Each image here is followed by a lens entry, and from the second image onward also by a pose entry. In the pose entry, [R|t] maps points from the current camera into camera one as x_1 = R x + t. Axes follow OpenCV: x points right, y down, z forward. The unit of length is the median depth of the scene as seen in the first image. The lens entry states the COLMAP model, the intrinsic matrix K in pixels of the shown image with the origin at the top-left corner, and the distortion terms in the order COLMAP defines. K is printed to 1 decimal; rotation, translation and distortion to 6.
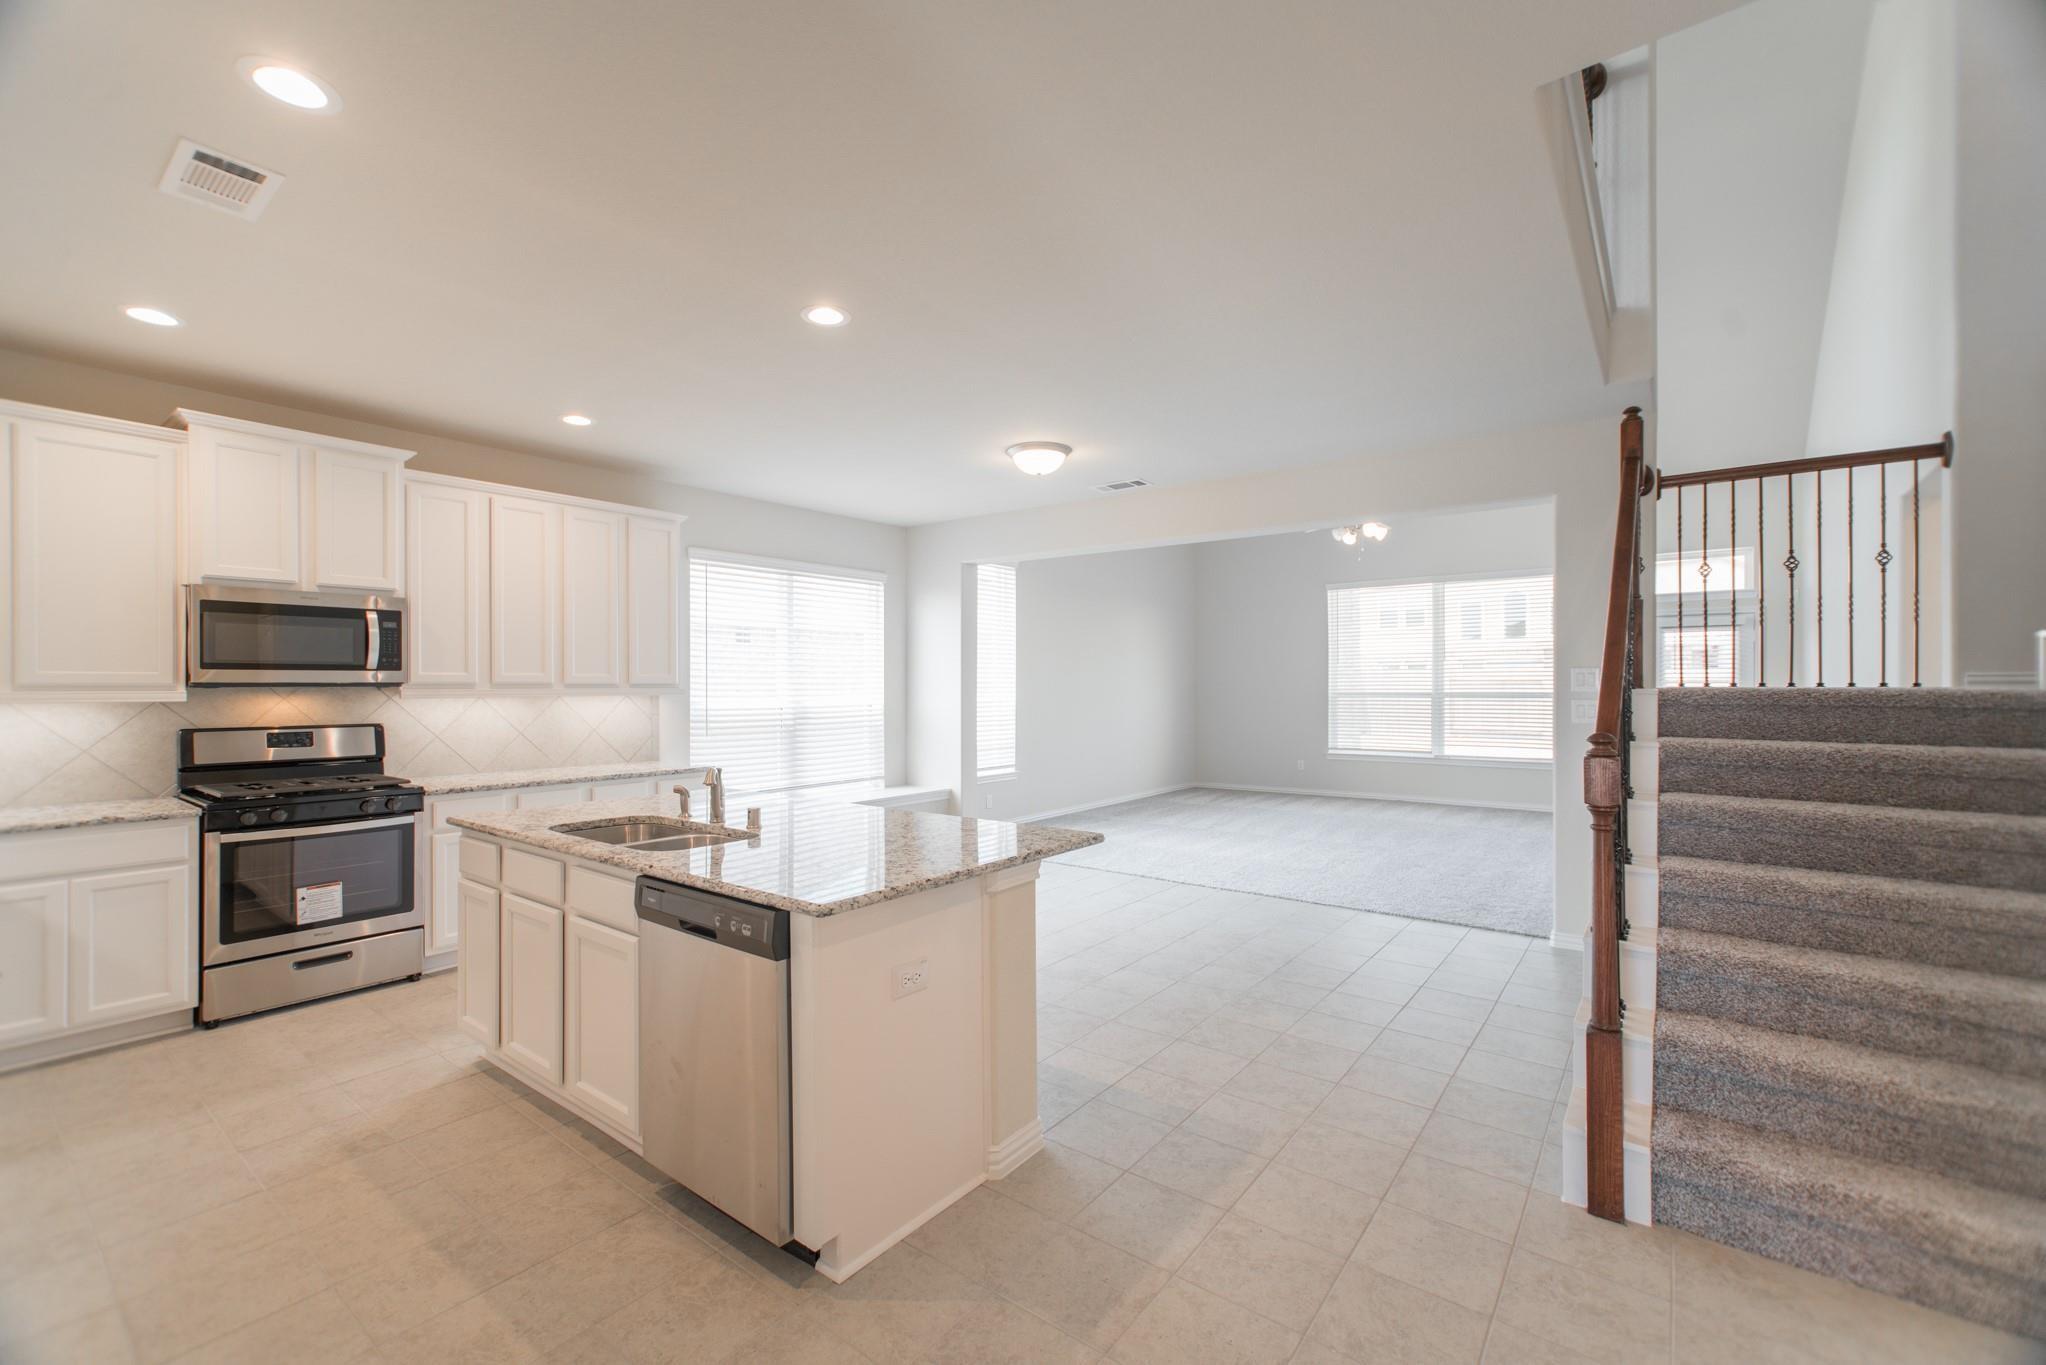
lens RADIAL K [[867.5, 0, 1012.3], [0, 867.5, 690.0], [0, 0, 1]] dist [-0.039710, 0.029178]
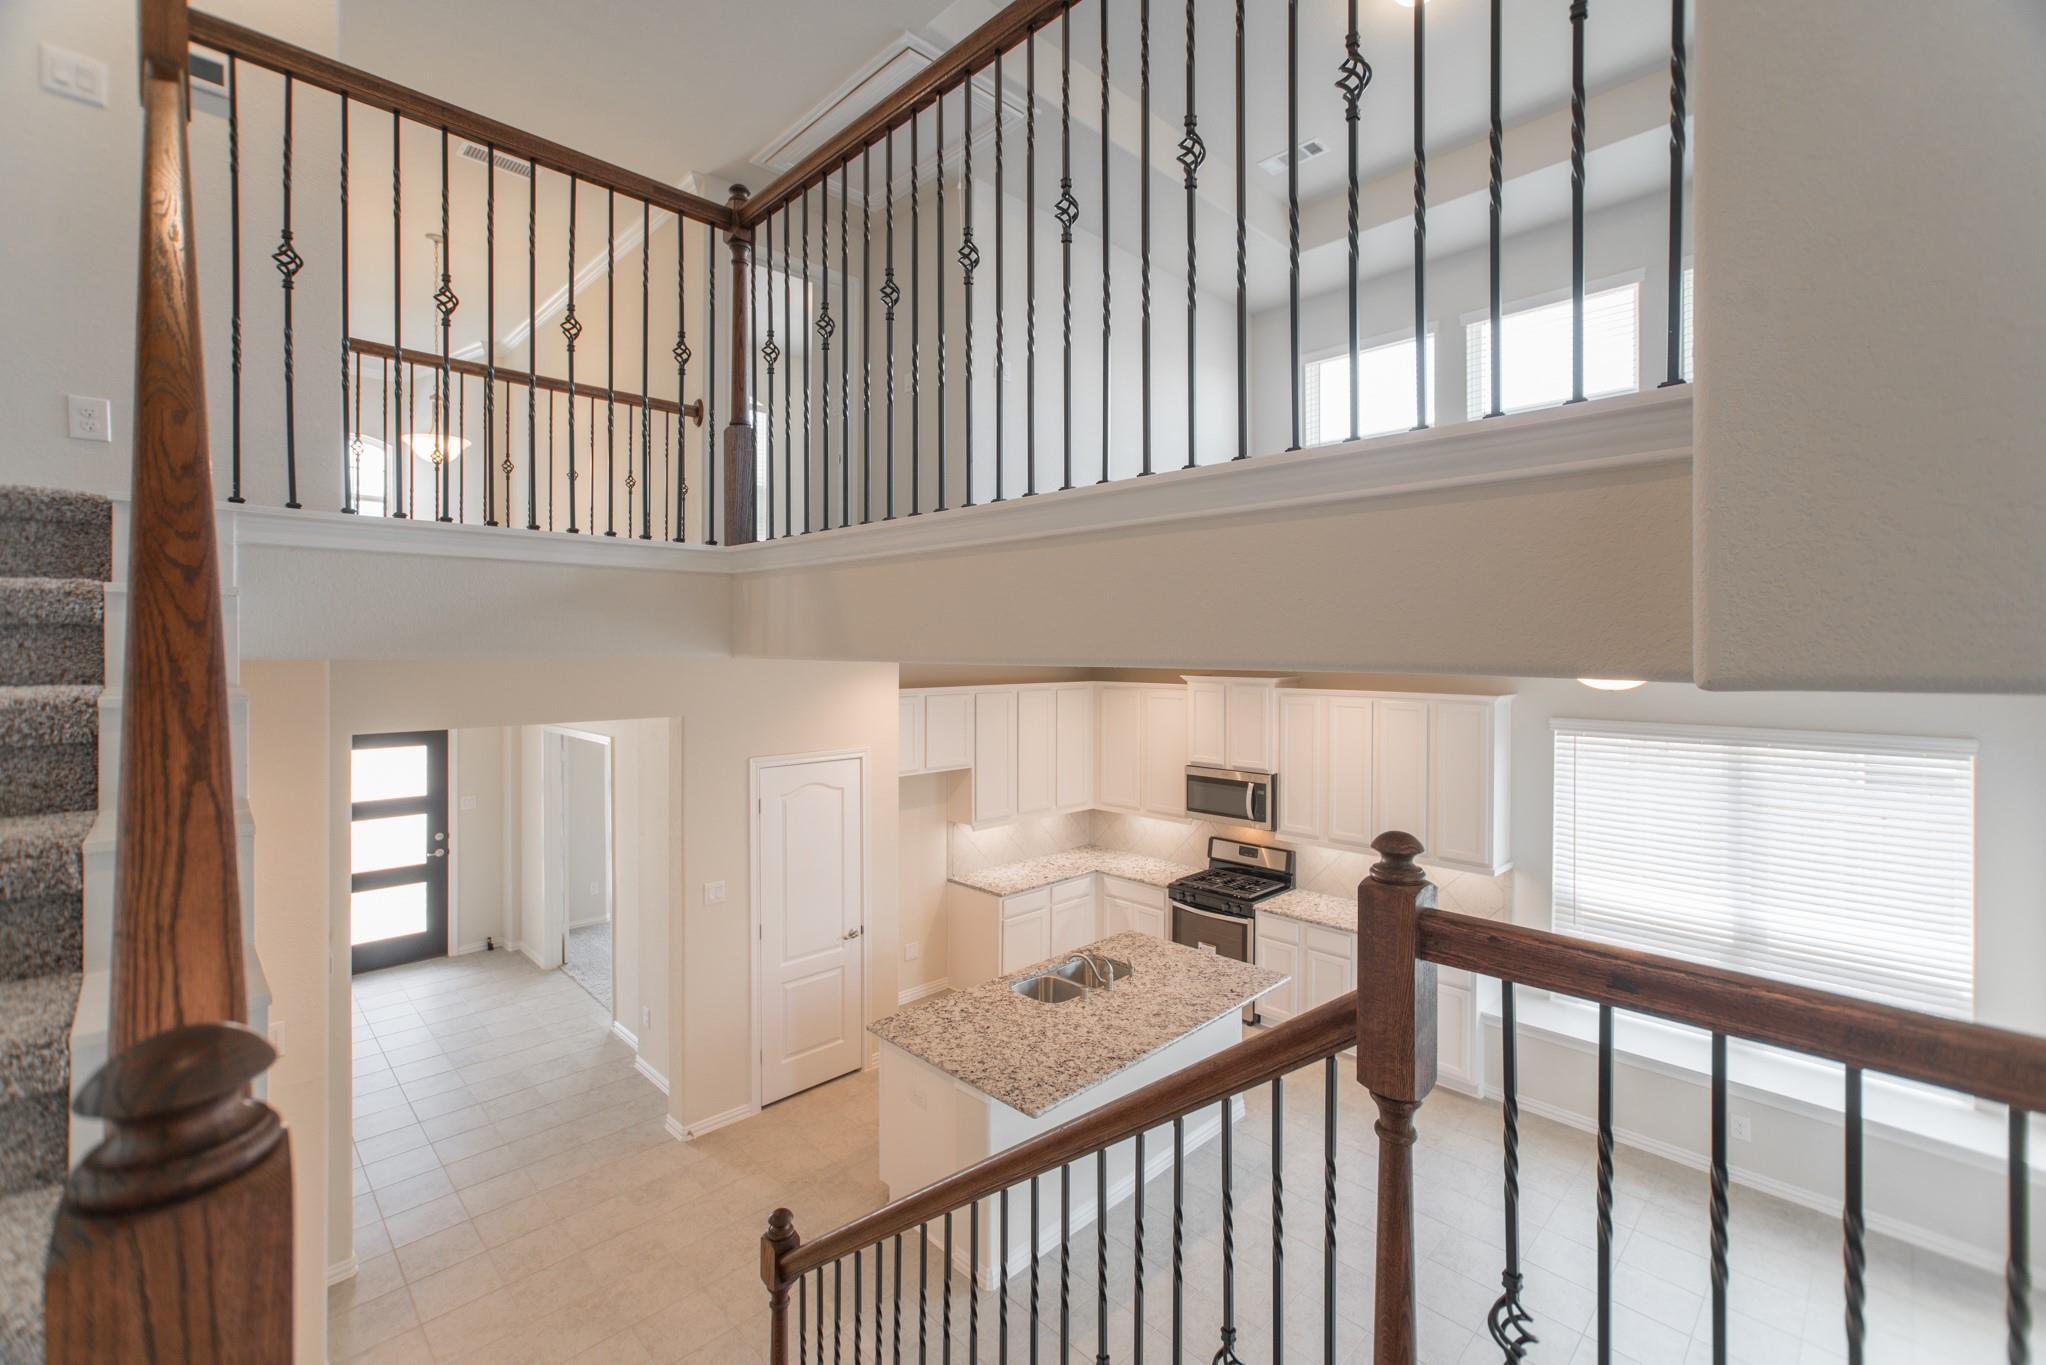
lens RADIAL K [[893.1, 0, 1027.7], [0, 893.1, 657.7], [0, 0, 1]] dist [-0.039307, 0.026298]
pose [[-0.140021, 0.009008, -0.990108, 0.544493], [-0.009990, 0.999895, 0.010510, -0.195881], [0.990098, 0.011363, -0.139917, 0.475795]]
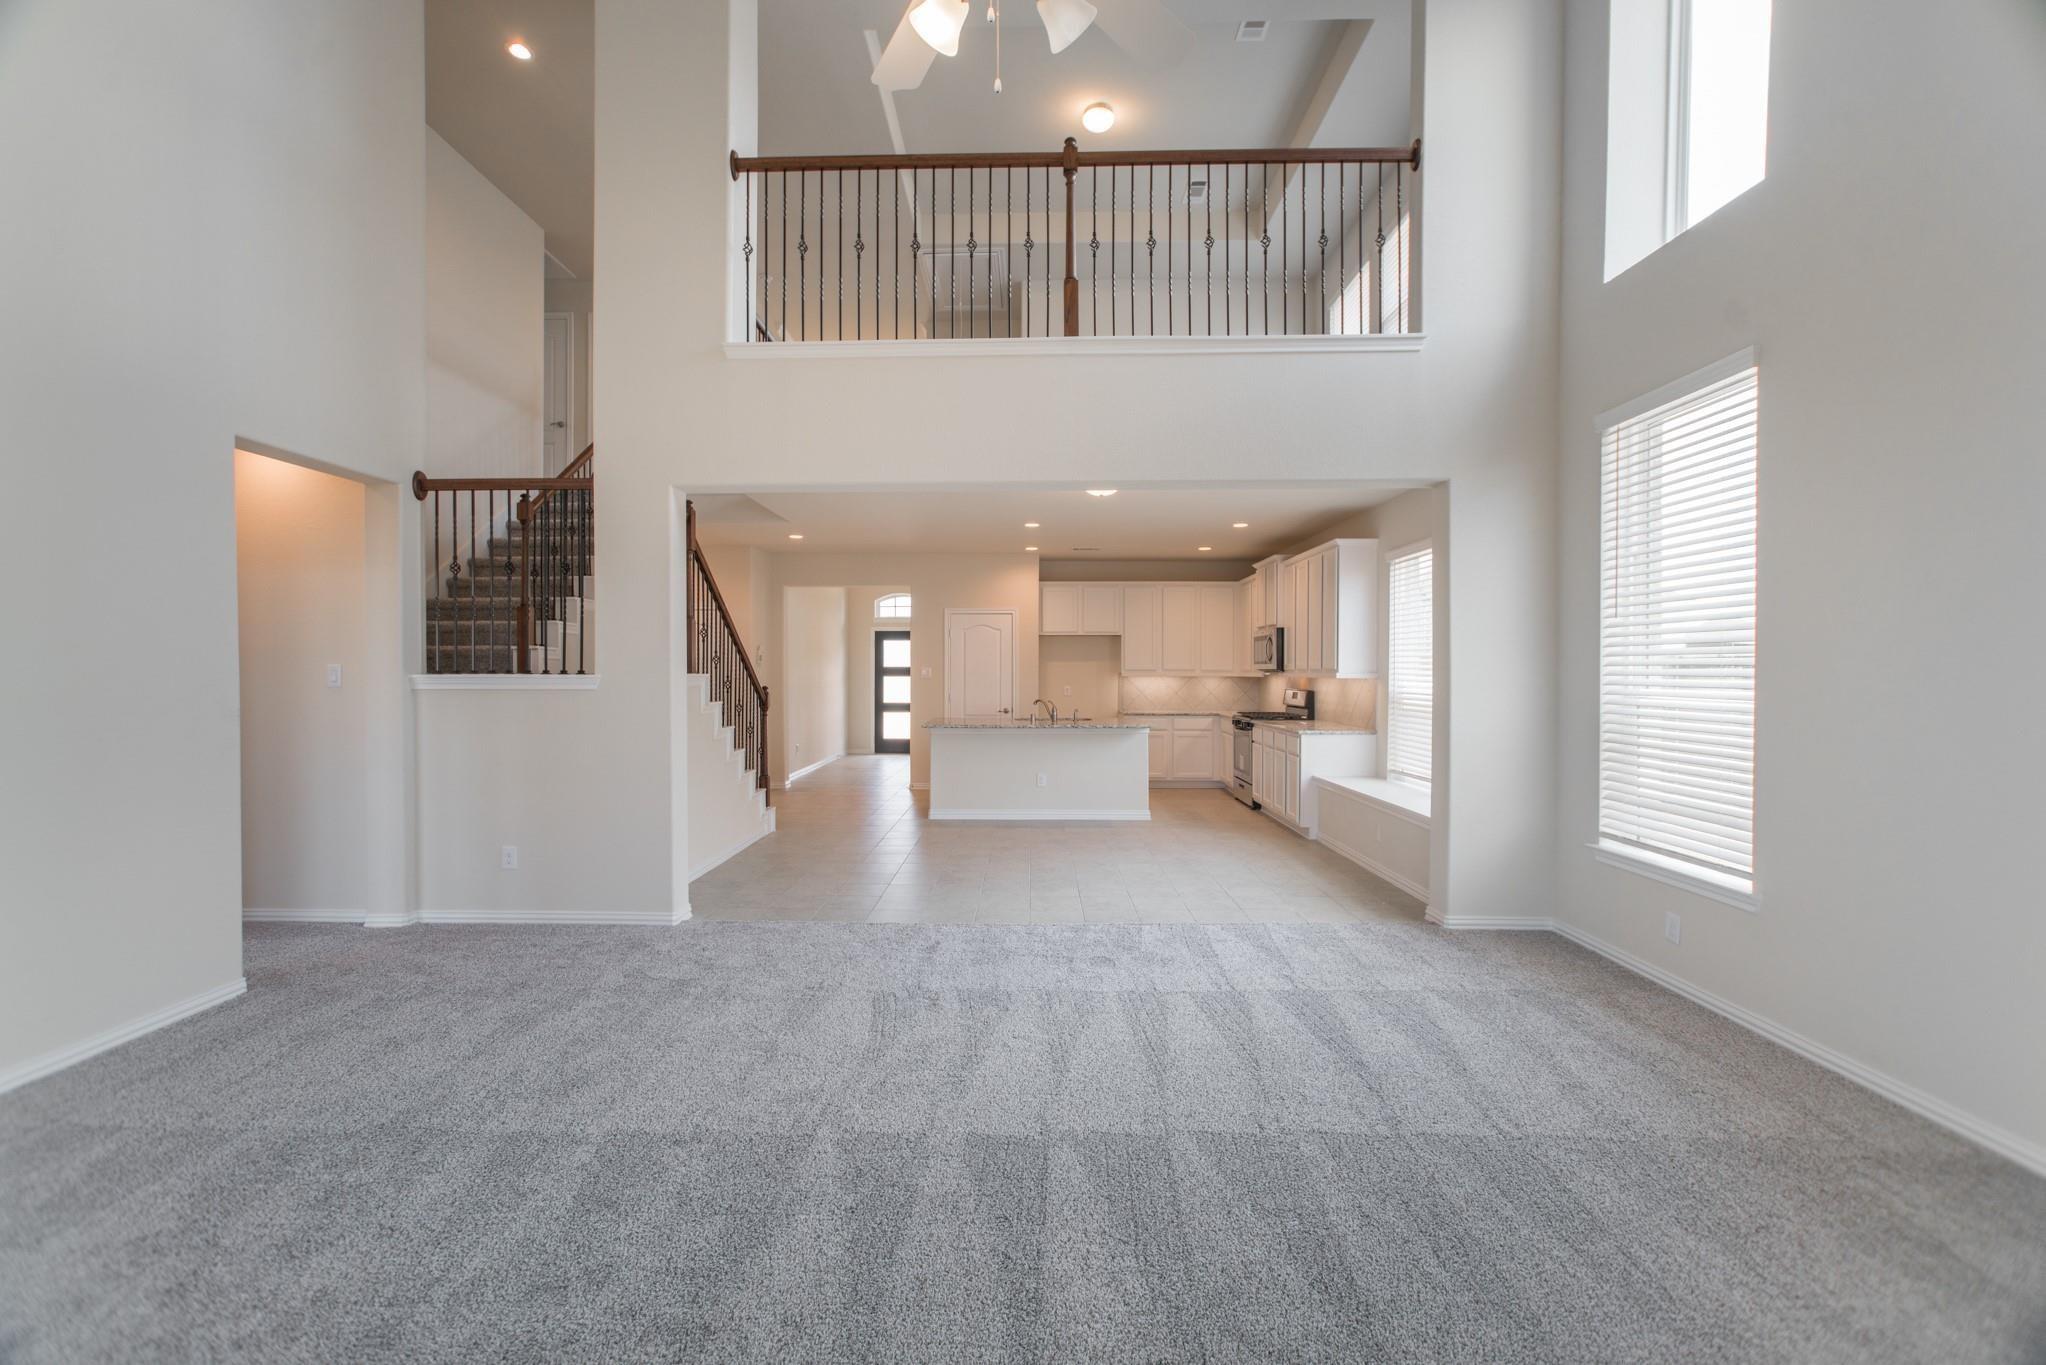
lens RADIAL K [[855.2, 0, 1008.3], [0, 855.2, 690.2], [0, 0, 1]] dist [-0.036392, 0.022026]
pose [[-0.804939, 0.015890, -0.593145, 0.604293], [-0.000475, 0.999624, 0.027423, -0.008529], [0.593358, 0.022355, -0.804628, 1.353502]]
